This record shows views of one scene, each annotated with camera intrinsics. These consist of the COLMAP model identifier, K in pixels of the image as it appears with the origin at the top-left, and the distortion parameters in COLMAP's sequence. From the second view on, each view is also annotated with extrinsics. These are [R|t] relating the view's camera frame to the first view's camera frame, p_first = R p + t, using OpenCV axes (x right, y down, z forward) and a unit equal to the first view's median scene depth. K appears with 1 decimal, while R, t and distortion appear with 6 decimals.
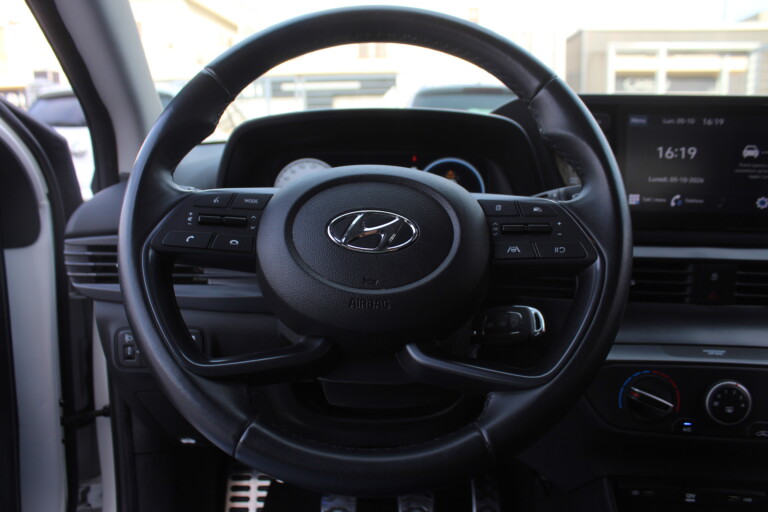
lens RADIAL K [[650.9, 0, 384.0], [0, 650.9, 256.0], [0, 0, 1]] dist [-0.167336, 0.162805]
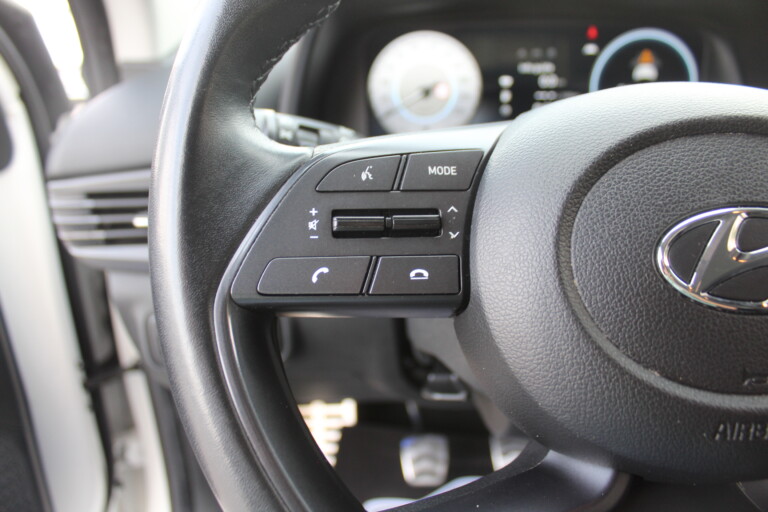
lens RADIAL K [[650.9, 0, 384.0], [0, 650.9, 256.0], [0, 0, 1]] dist [-0.167336, 0.162805]
pose [[0.999527, -0.025421, -0.017293, -0.175732], [0.028756, 0.971998, 0.233221, -0.097774], [0.010880, -0.233608, 0.972270, 0.404372]]
